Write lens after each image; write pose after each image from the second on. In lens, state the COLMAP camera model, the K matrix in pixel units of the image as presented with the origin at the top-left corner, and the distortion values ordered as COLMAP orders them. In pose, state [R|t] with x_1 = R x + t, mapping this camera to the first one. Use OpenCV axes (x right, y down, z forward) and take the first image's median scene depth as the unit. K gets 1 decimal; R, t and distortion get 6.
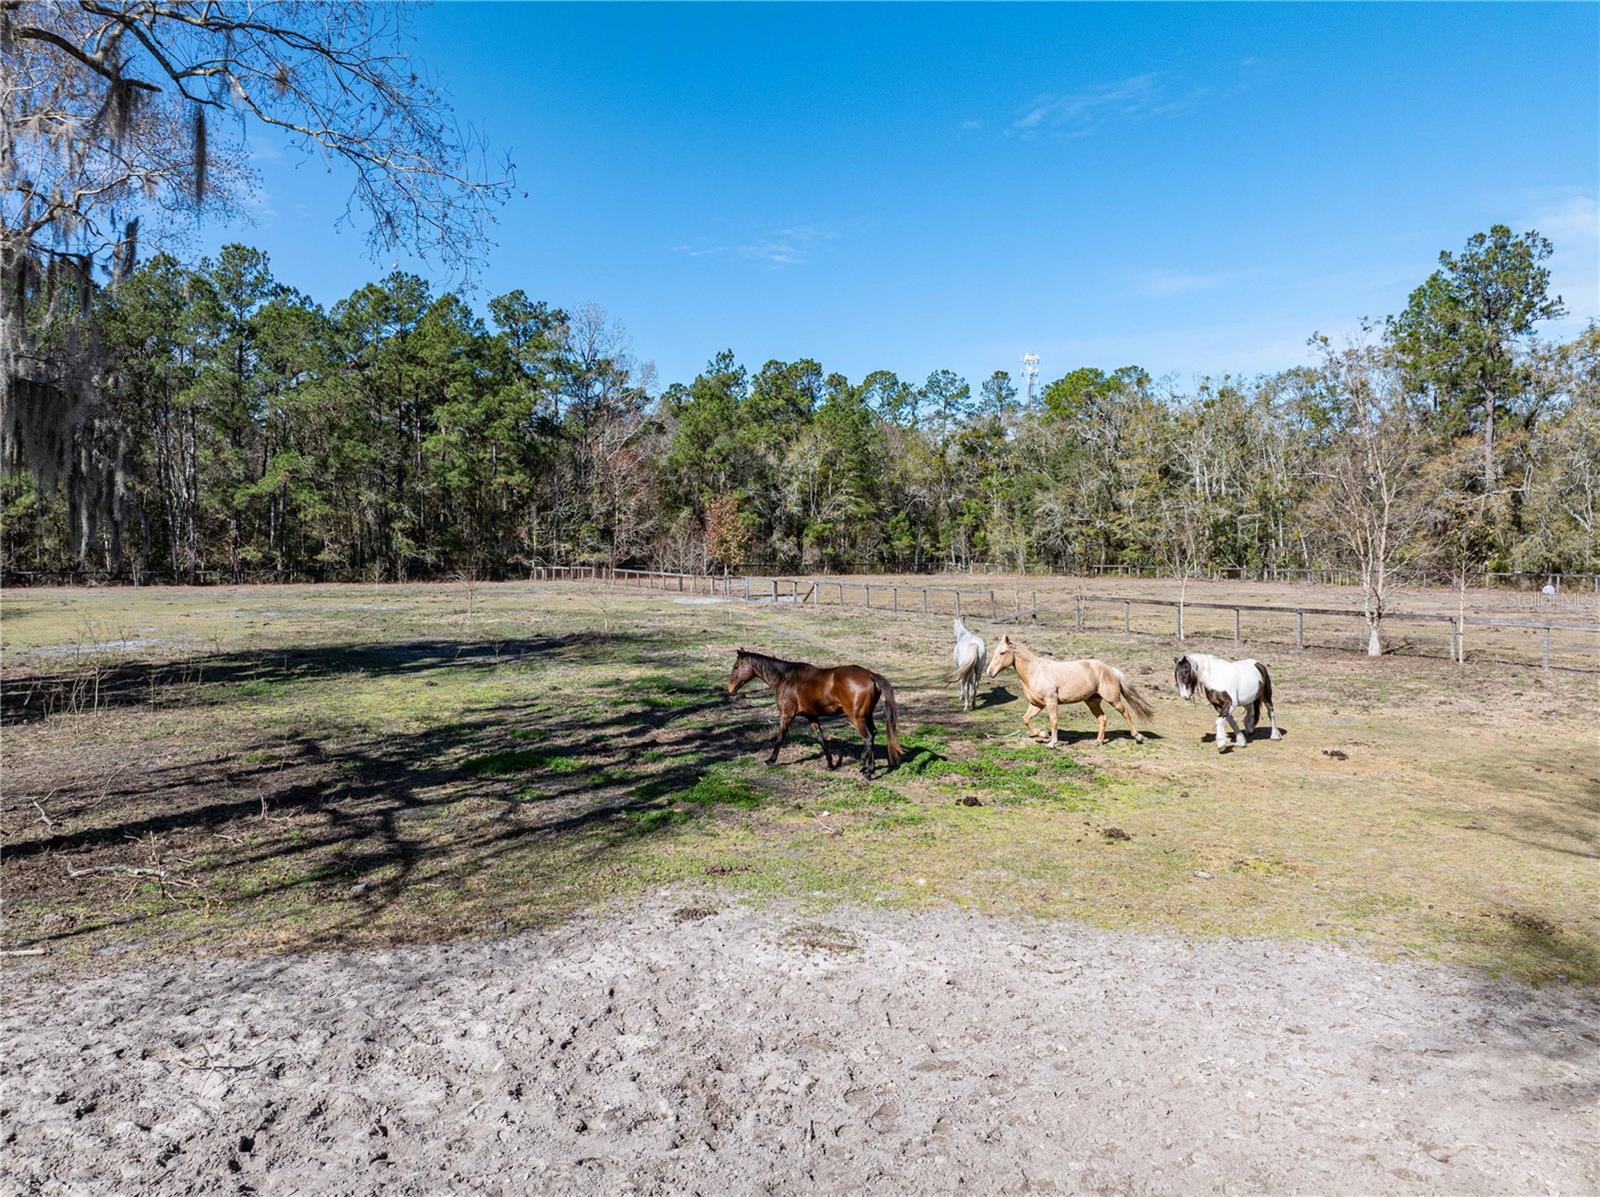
lens RADIAL K [[1128.2, 0, 801.5], [0, 1128.2, 592.8], [0, 0, 1]] dist [-0.047179, 0.019359]
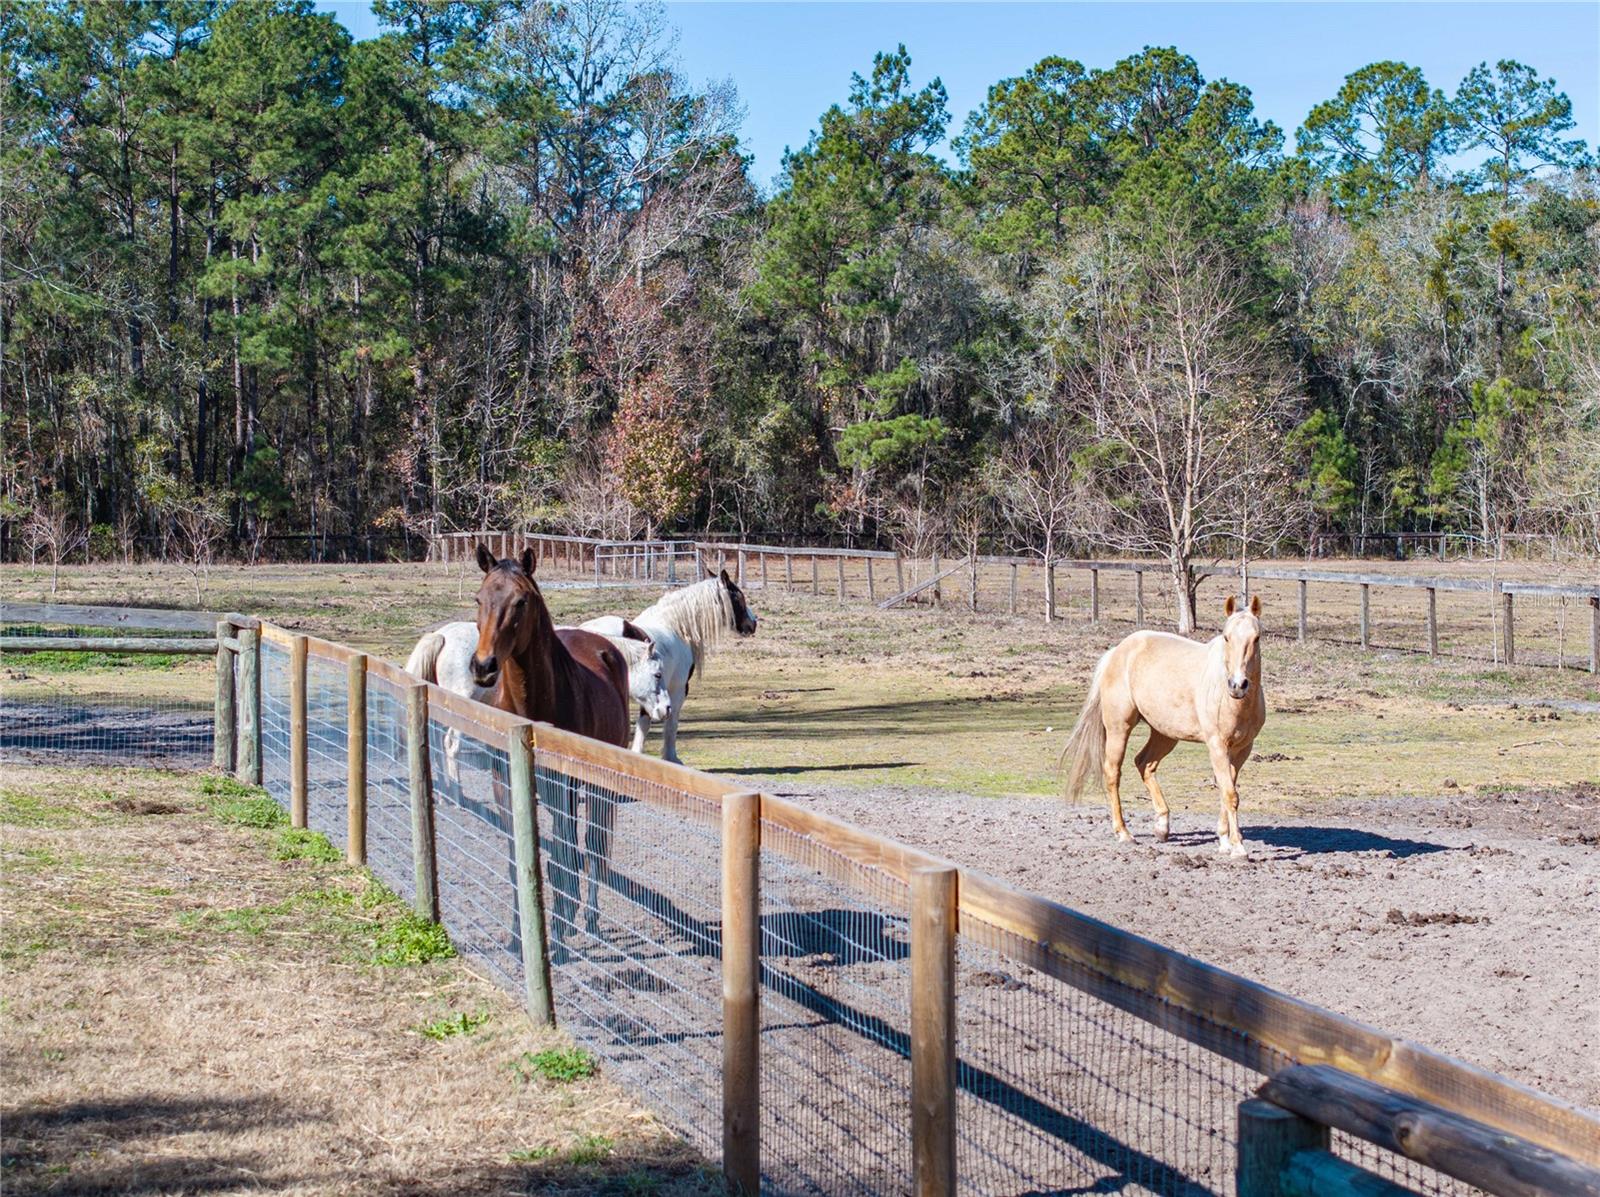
lens RADIAL K [[3207.1, 0, 793.0], [0, 3207.1, 605.3], [0, 0, 1]] dist [-0.060363, 0.000000]
pose [[0.968989, 0.007144, -0.247000, 0.212968], [-0.009900, 0.999902, -0.009916, 0.016516], [0.246905, 0.012054, 0.968965, -0.233007]]
